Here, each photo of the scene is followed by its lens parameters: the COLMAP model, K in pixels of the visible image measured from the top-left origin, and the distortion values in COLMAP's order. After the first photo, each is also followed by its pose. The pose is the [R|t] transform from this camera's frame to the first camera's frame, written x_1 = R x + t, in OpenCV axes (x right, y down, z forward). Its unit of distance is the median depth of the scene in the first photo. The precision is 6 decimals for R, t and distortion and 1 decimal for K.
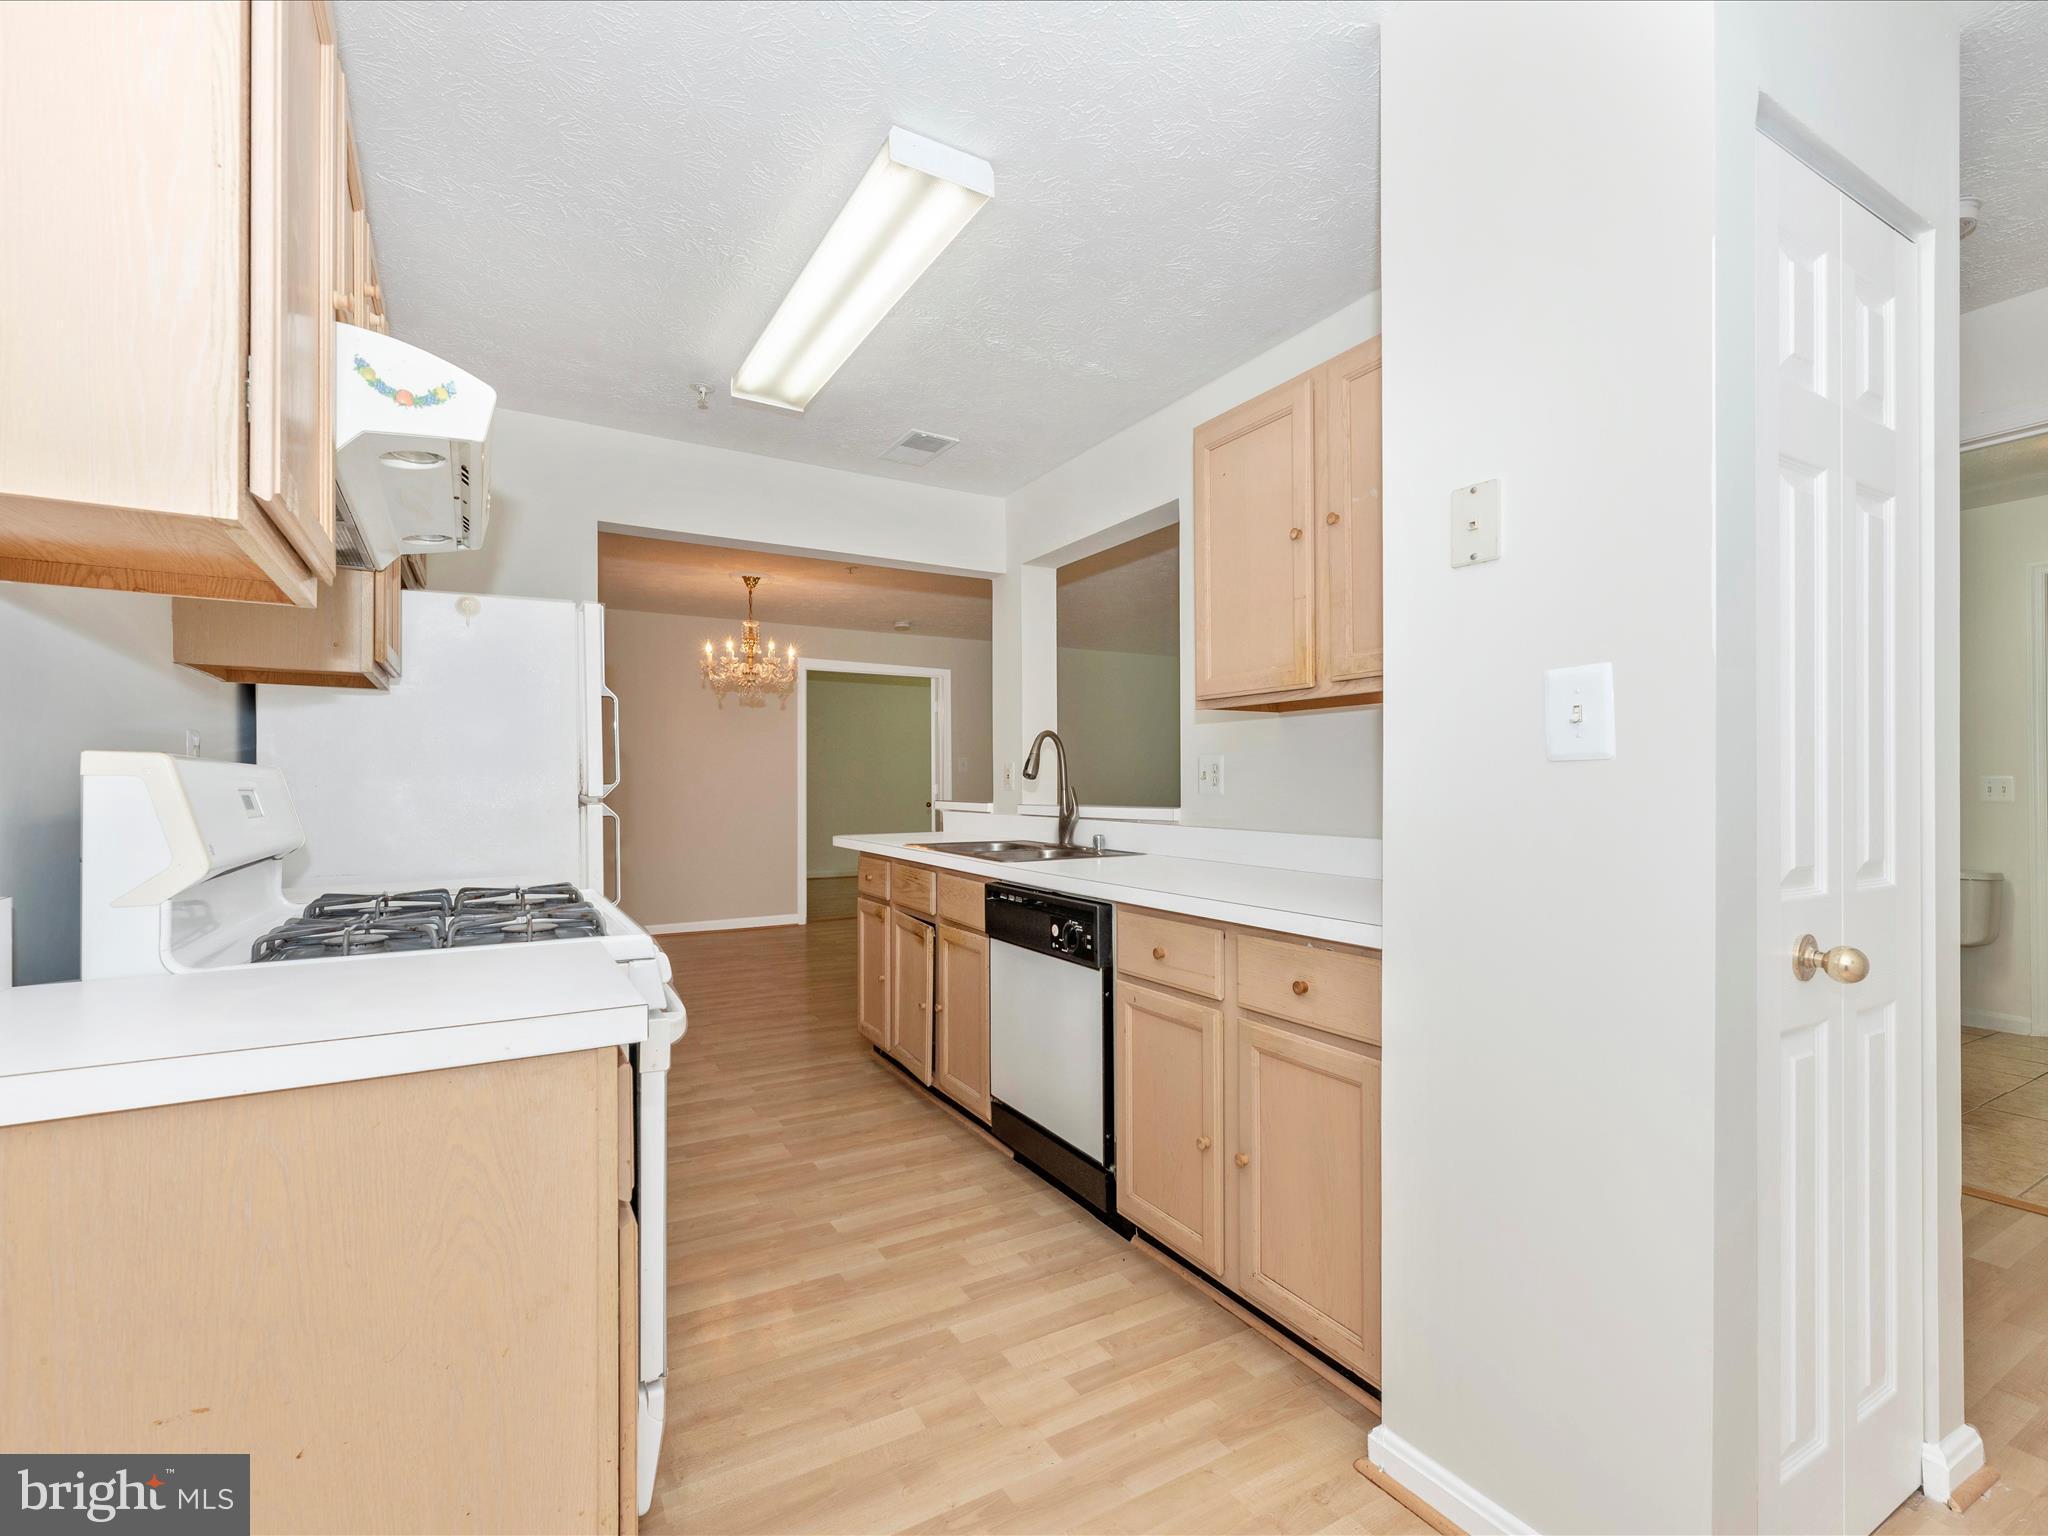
lens RADIAL K [[938.1, 0, 1024.3], [0, 938.1, 756.8], [0, 0, 1]] dist [0.002573, 0.000520]
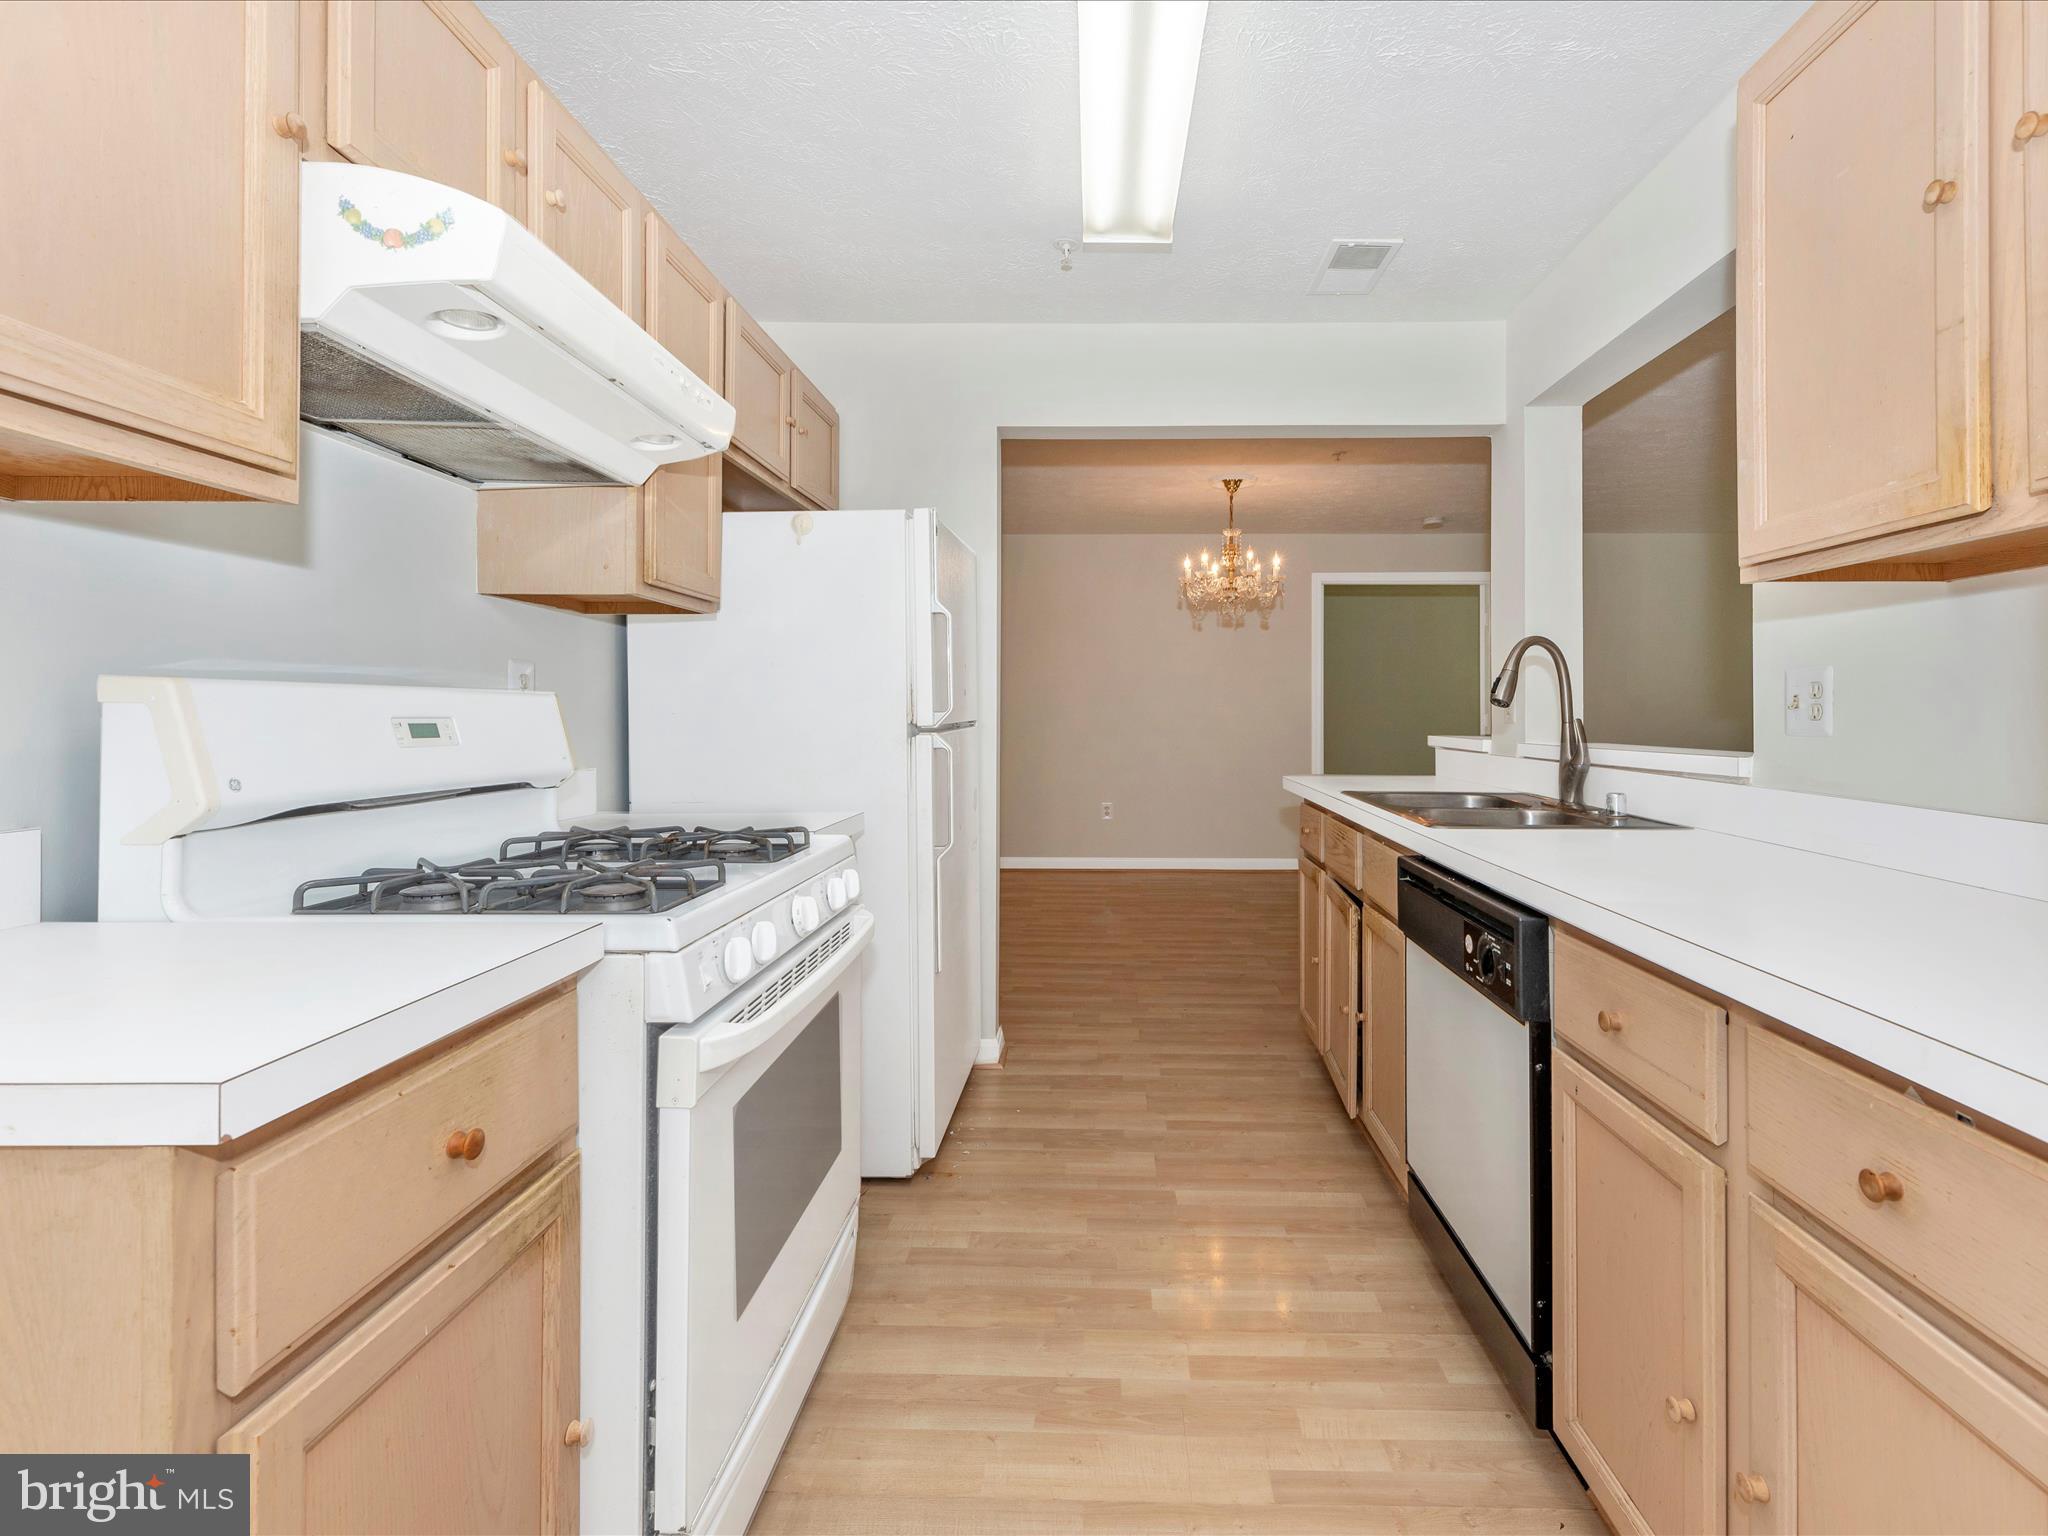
lens RADIAL K [[1007.7, 0, 1023.0], [0, 1007.7, 704.6], [0, 0, 1]] dist [0.003831, -0.000908]
pose [[0.853233, -0.000962, -0.521529, 0.099136], [0.011939, 0.999772, 0.017688, 0.005043], [0.521394, -0.021319, 0.853050, 0.197342]]
